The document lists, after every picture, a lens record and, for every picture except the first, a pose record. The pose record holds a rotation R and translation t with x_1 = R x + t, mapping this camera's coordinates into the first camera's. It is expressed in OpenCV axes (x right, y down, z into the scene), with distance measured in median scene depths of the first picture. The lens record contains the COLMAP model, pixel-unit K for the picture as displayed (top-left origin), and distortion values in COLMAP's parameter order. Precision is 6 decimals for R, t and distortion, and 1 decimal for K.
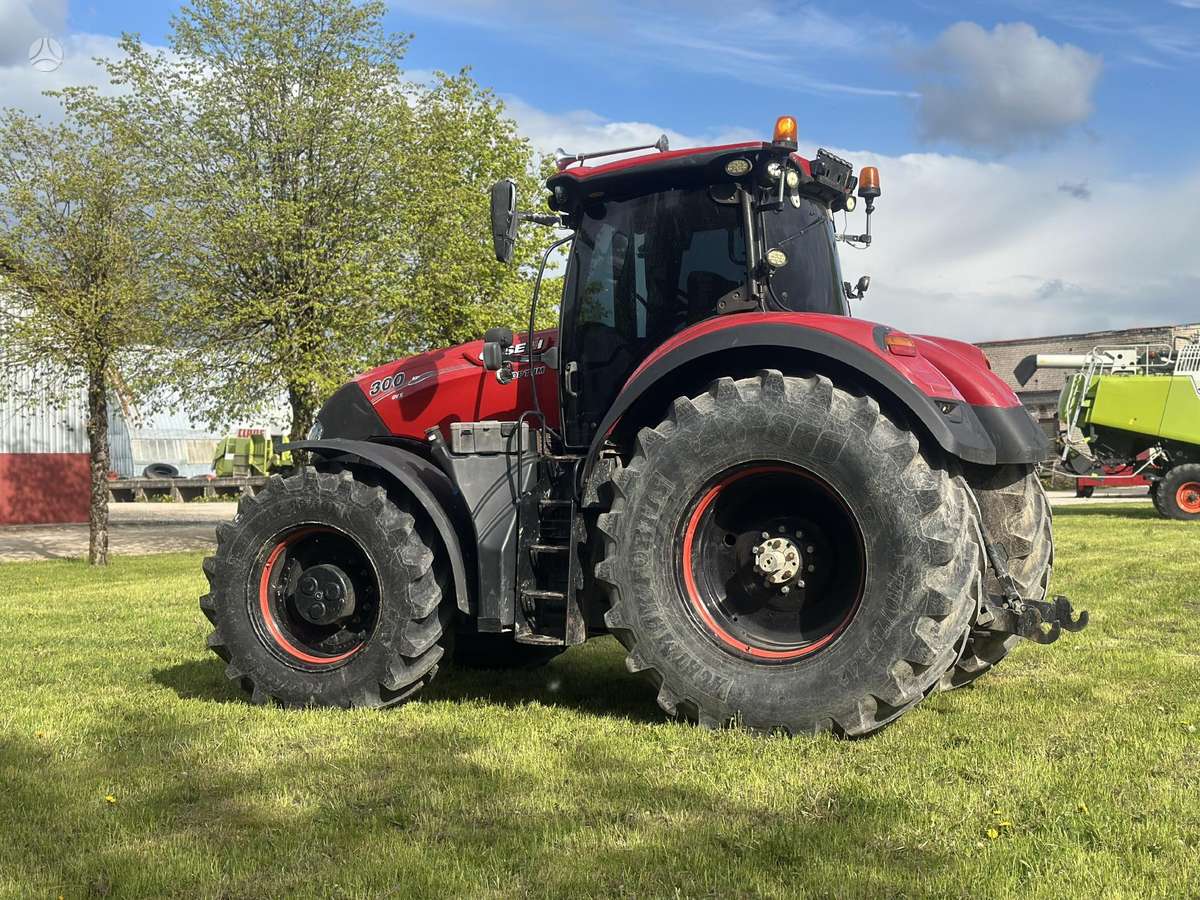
lens RADIAL K [[1596.8, 0, 600.1], [0, 1596.8, 474.6], [0, 0, 1]] dist [0.112764, 0.032751]
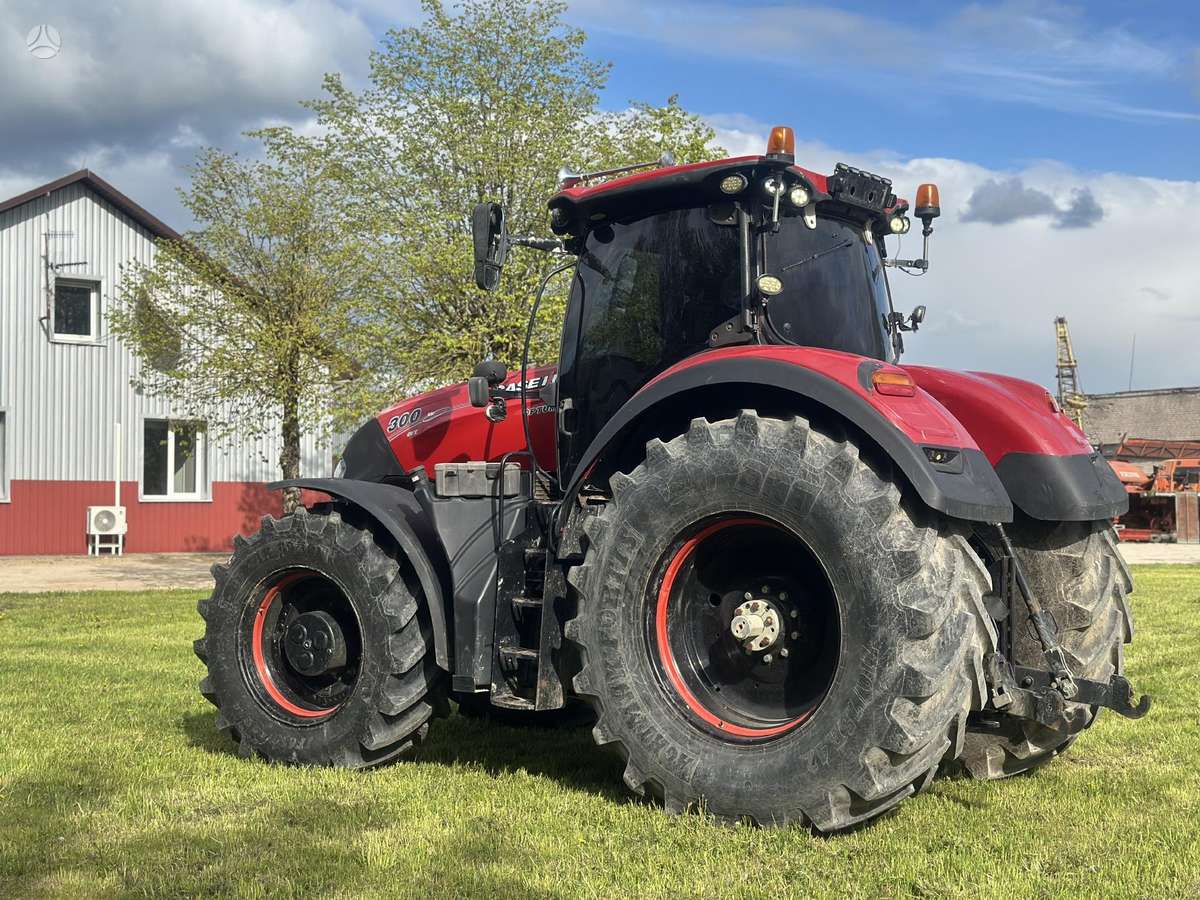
lens RADIAL K [[1619.4, 0, 597.0], [0, 1619.4, 472.2], [0, 0, 1]] dist [0.133937, -0.122114]
pose [[0.985890, 0.017185, -0.166508, 0.163384], [-0.021084, 0.999543, -0.021671, -0.009109], [0.166059, 0.024876, 0.985802, 0.093062]]
